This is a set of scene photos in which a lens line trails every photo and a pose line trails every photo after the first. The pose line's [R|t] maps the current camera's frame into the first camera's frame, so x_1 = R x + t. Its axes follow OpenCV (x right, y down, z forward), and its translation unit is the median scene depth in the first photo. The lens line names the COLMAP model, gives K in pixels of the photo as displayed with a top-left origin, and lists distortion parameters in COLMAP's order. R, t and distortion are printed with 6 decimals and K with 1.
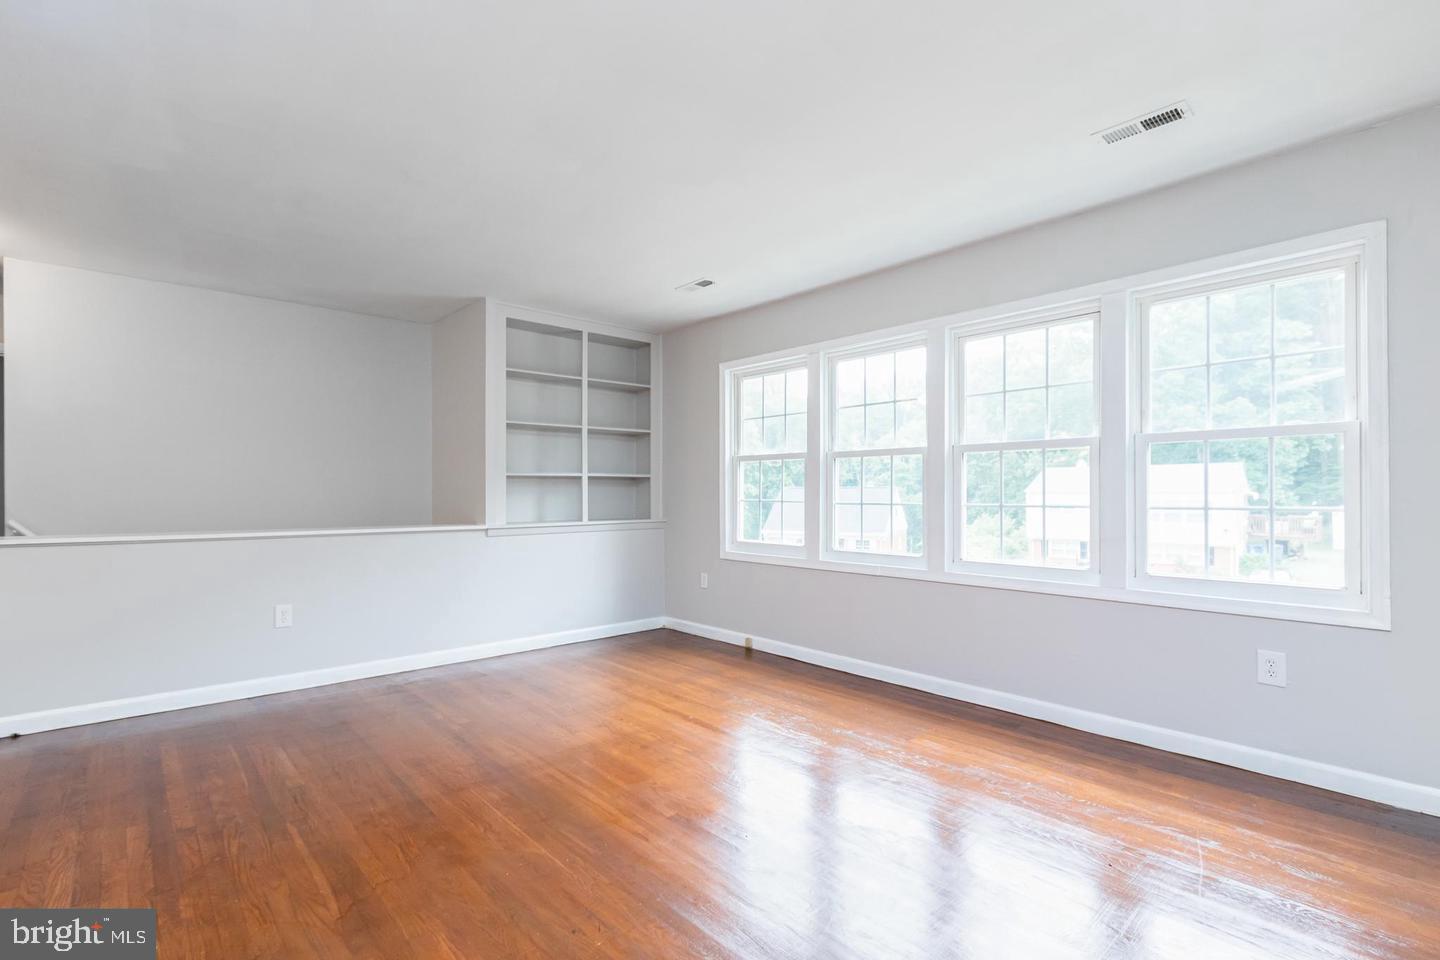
lens RADIAL K [[683.5, 0, 713.4], [0, 683.5, 490.9], [0, 0, 1]] dist [0.011272, -0.000224]
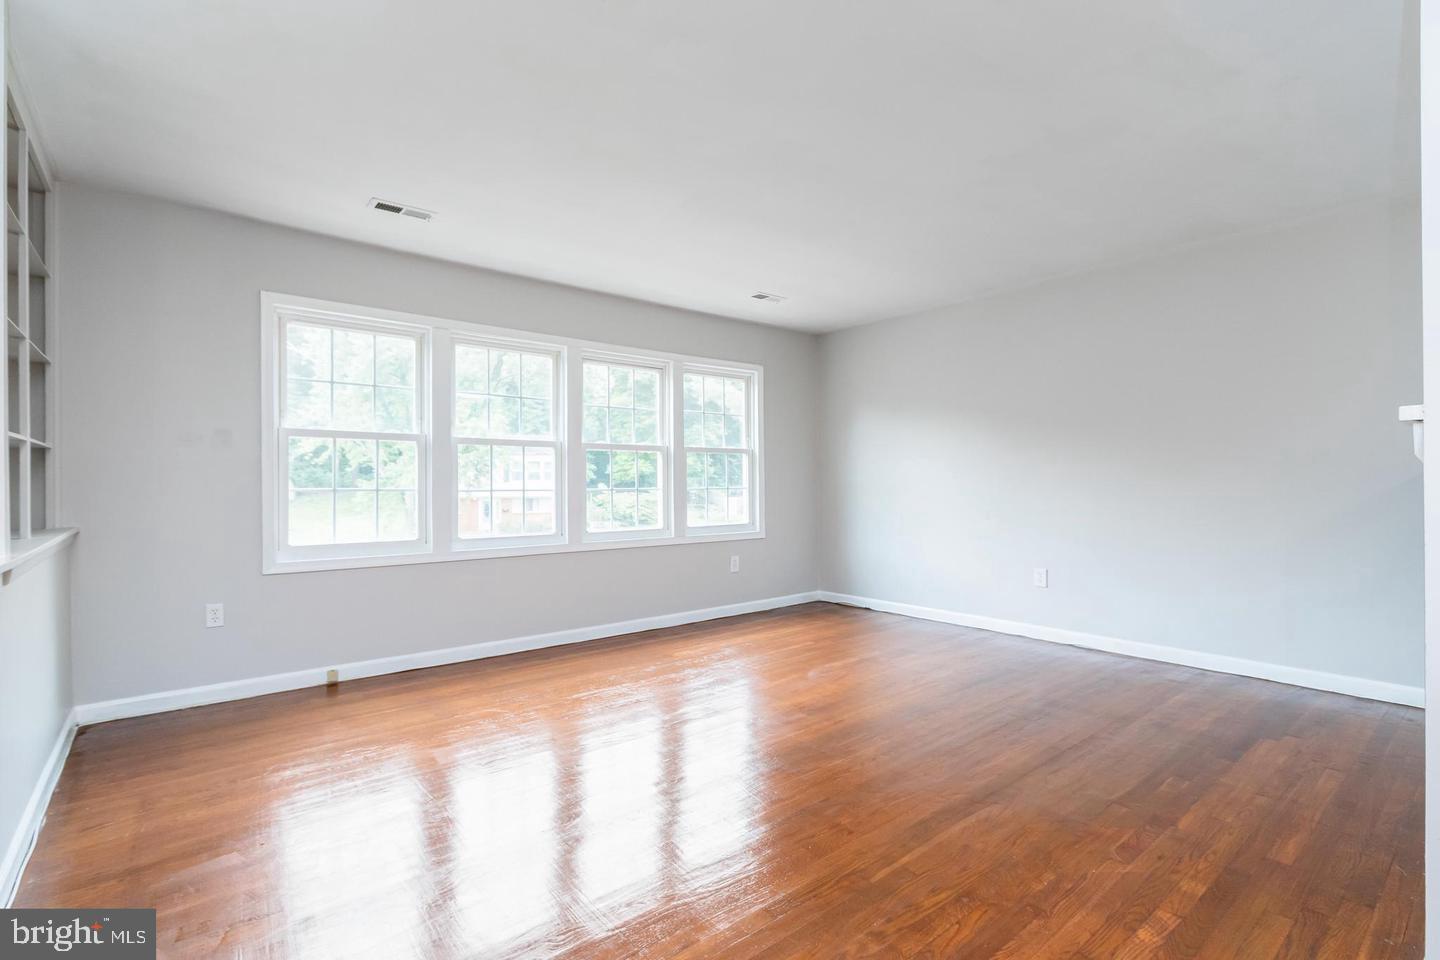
lens RADIAL K [[660.0, 0, 708.2], [0, 660.0, 485.9], [0, 0, 1]] dist [0.002574, -0.000381]
pose [[0.034459, 0.001791, 0.999405, -0.834467], [-0.000855, 0.999998, -0.001762, 0.014153], [-0.999406, -0.000794, 0.034460, 0.696170]]
